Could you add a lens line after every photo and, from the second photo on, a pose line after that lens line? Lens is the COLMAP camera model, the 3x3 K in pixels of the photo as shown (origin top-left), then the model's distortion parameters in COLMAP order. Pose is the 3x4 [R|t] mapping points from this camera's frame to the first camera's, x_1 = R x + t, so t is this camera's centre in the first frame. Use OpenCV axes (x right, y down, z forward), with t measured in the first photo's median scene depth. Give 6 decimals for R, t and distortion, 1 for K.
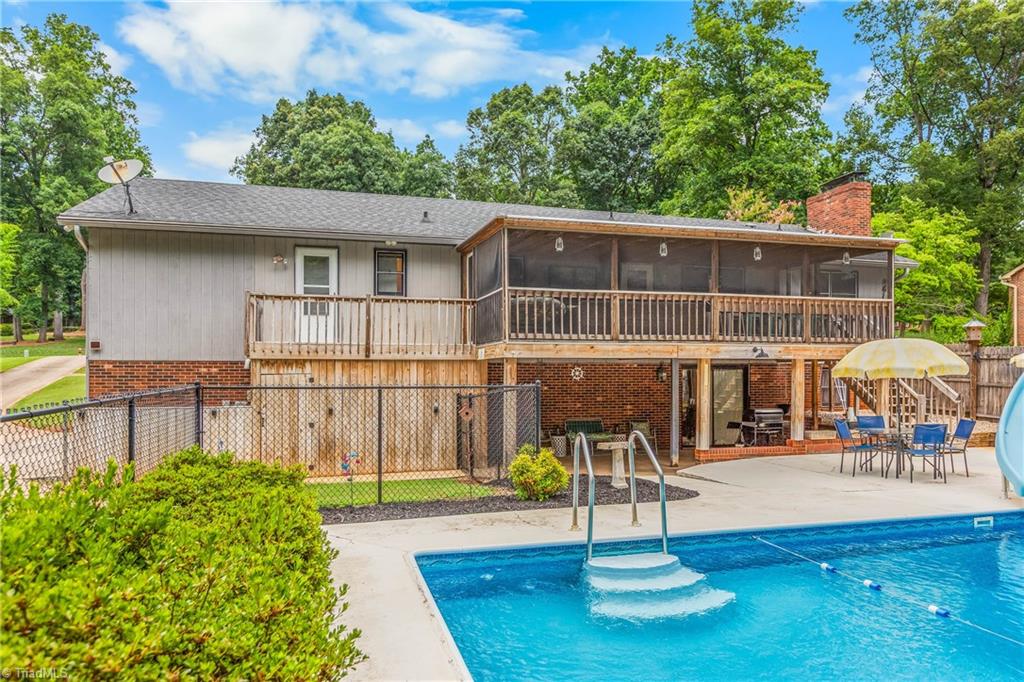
lens RADIAL K [[684.5, 0, 525.7], [0, 684.5, 367.6], [0, 0, 1]] dist [0.003172, -0.003210]
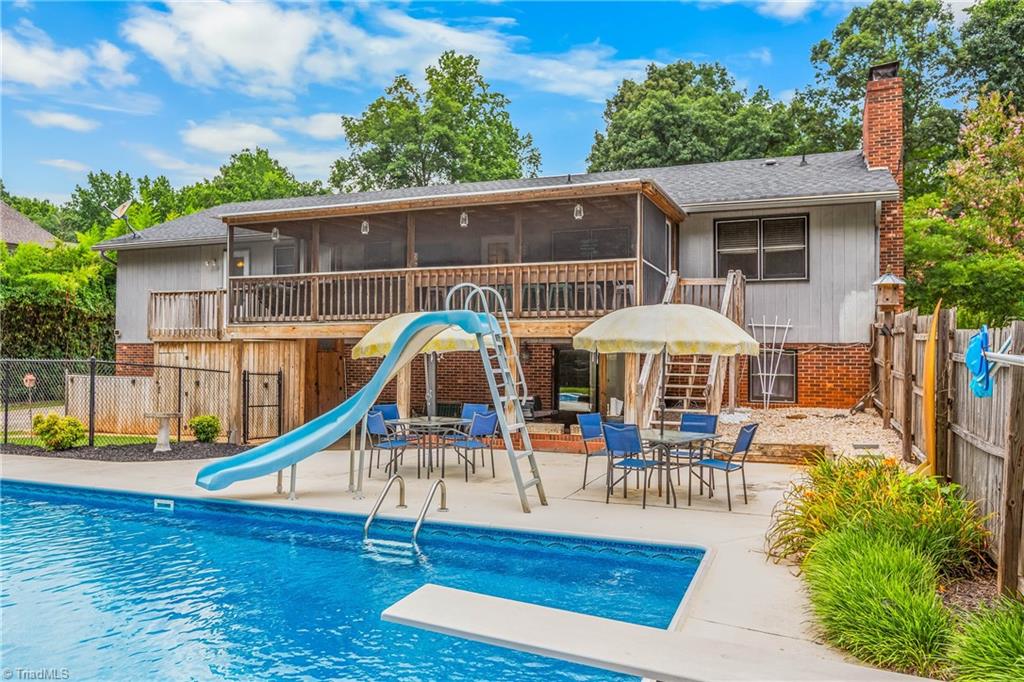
lens RADIAL K [[749.5, 0, 512.0], [0, 749.5, 341.0], [0, 0, 1]] dist [0.003180, -0.000054]
pose [[0.789485, -0.007279, -0.613727, 0.941975], [-0.001503, 0.999904, -0.013792, 0.004851], [0.613769, 0.011811, 0.789398, 0.256736]]
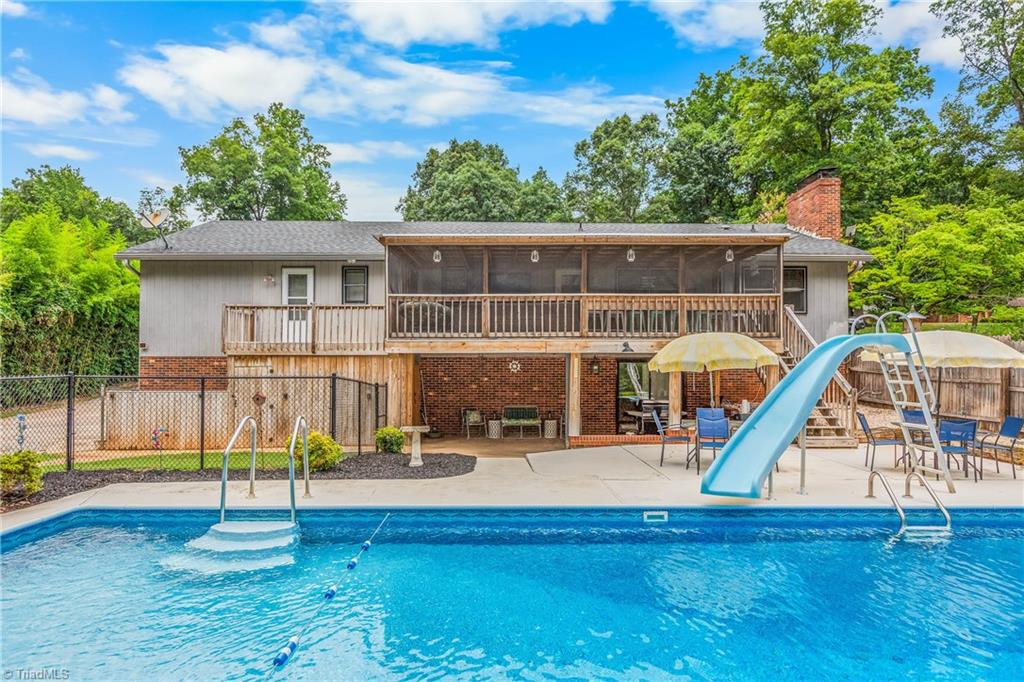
lens RADIAL K [[577.8, 0, 512.0], [0, 577.8, 356.7], [0, 0, 1]] dist [0.003168, -0.000761]
pose [[0.963441, -0.003042, -0.267904, 0.383132], [0.001139, 0.999973, -0.007259, -0.000701], [0.267919, 0.006688, 0.963418, 0.072553]]
